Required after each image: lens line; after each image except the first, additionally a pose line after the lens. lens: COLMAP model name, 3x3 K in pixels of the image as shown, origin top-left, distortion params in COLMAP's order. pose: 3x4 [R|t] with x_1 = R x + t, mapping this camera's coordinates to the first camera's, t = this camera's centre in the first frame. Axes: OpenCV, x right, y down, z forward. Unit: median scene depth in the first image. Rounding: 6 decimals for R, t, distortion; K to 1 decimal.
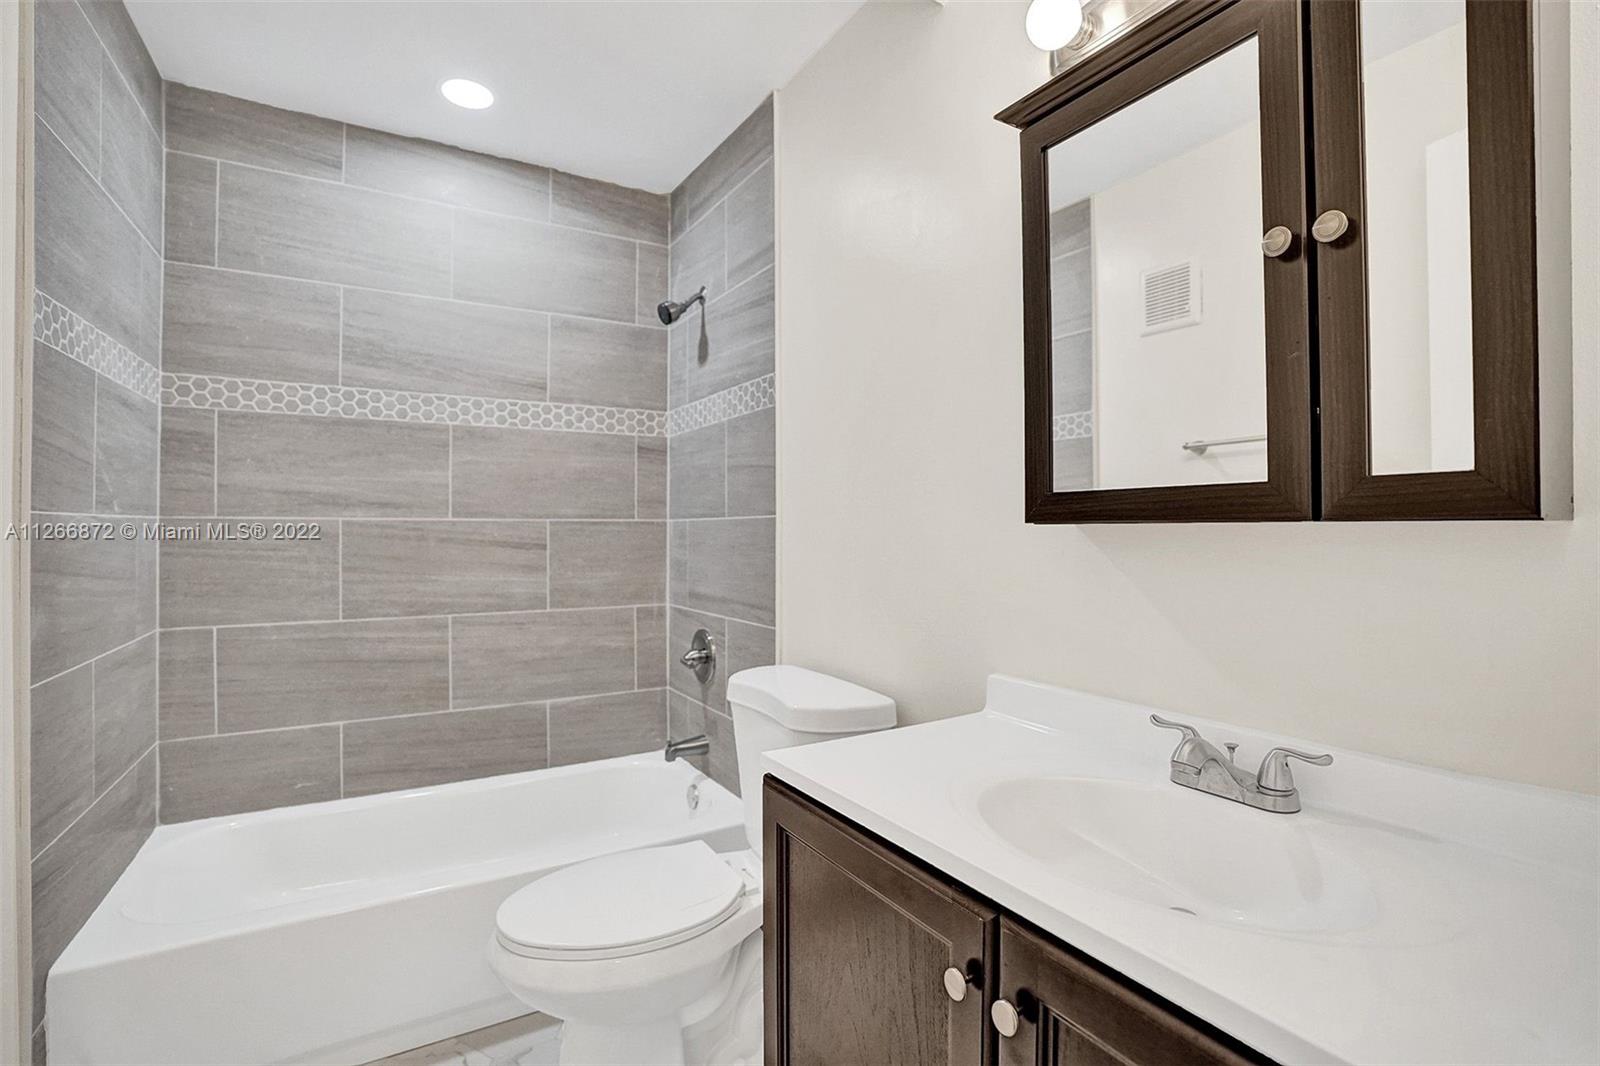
lens RADIAL K [[741.4, 0, 806.3], [0, 741.4, 531.6], [0, 0, 1]] dist [-0.059475, 0.024725]
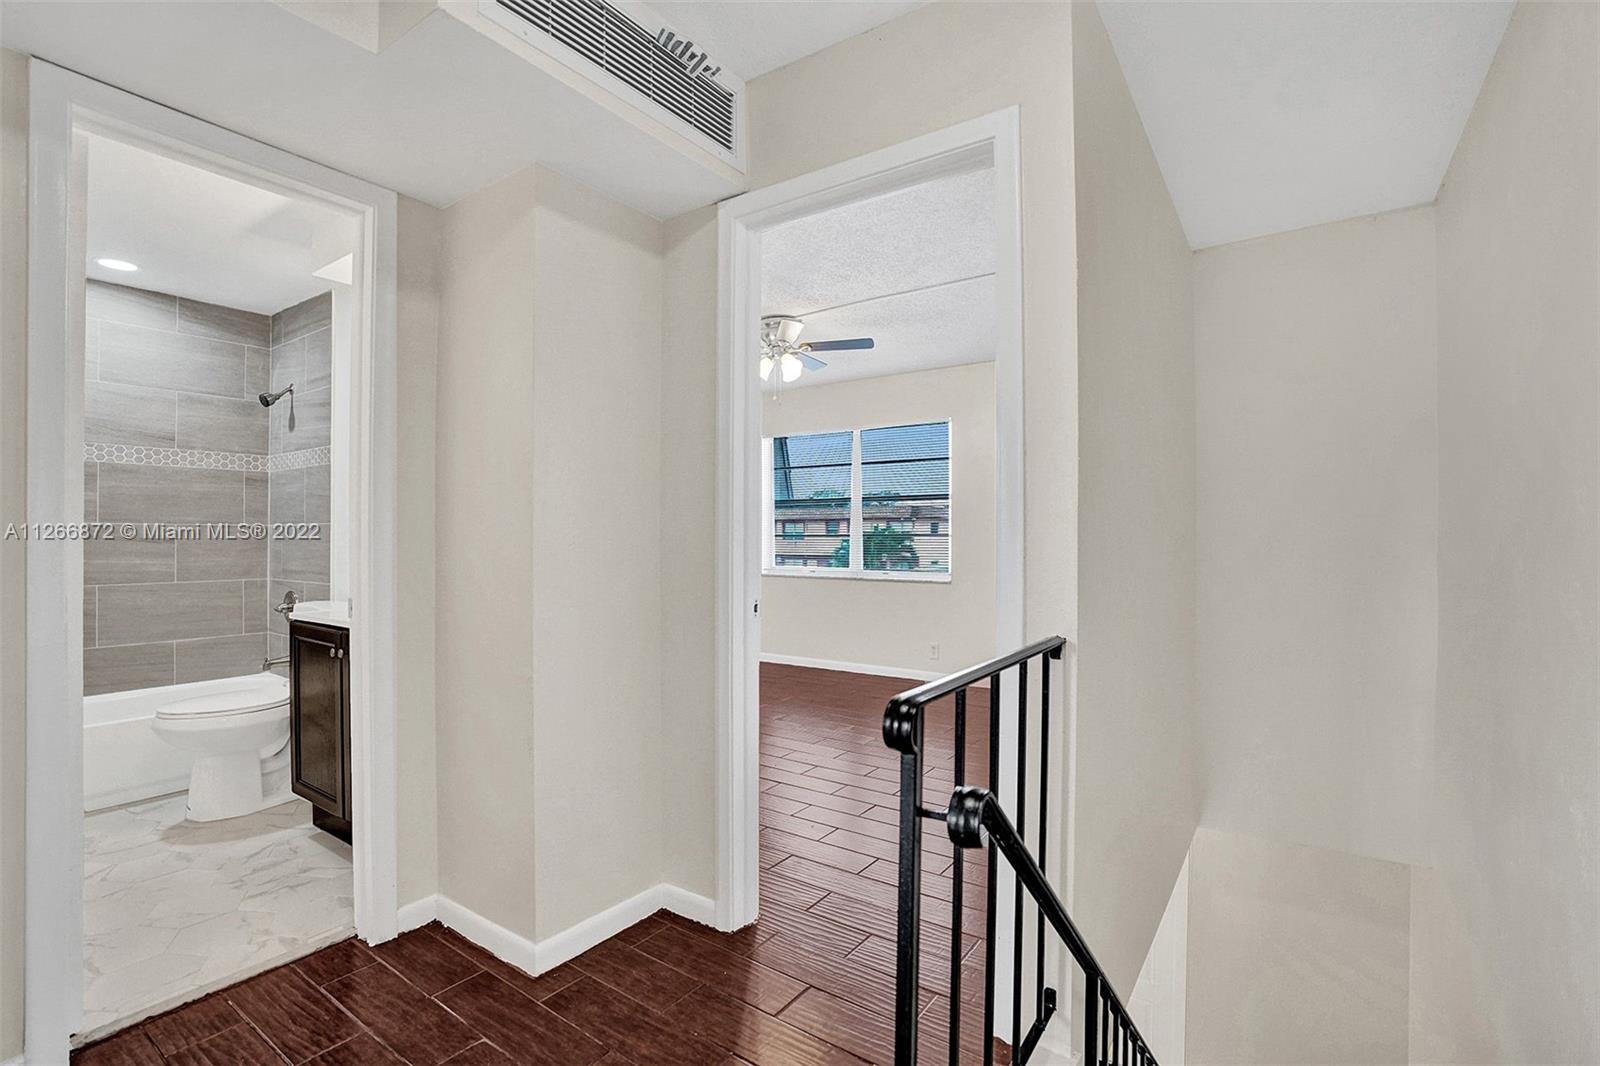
lens RADIAL K [[741.4, 0, 806.3], [0, 741.4, 531.6], [0, 0, 1]] dist [-0.059475, 0.024725]
pose [[0.915134, 0.000883, 0.403148, 0.255758], [0.001823, 0.999978, -0.006329, 0.010908], [-0.403145, 0.006527, 0.915113, -0.923857]]
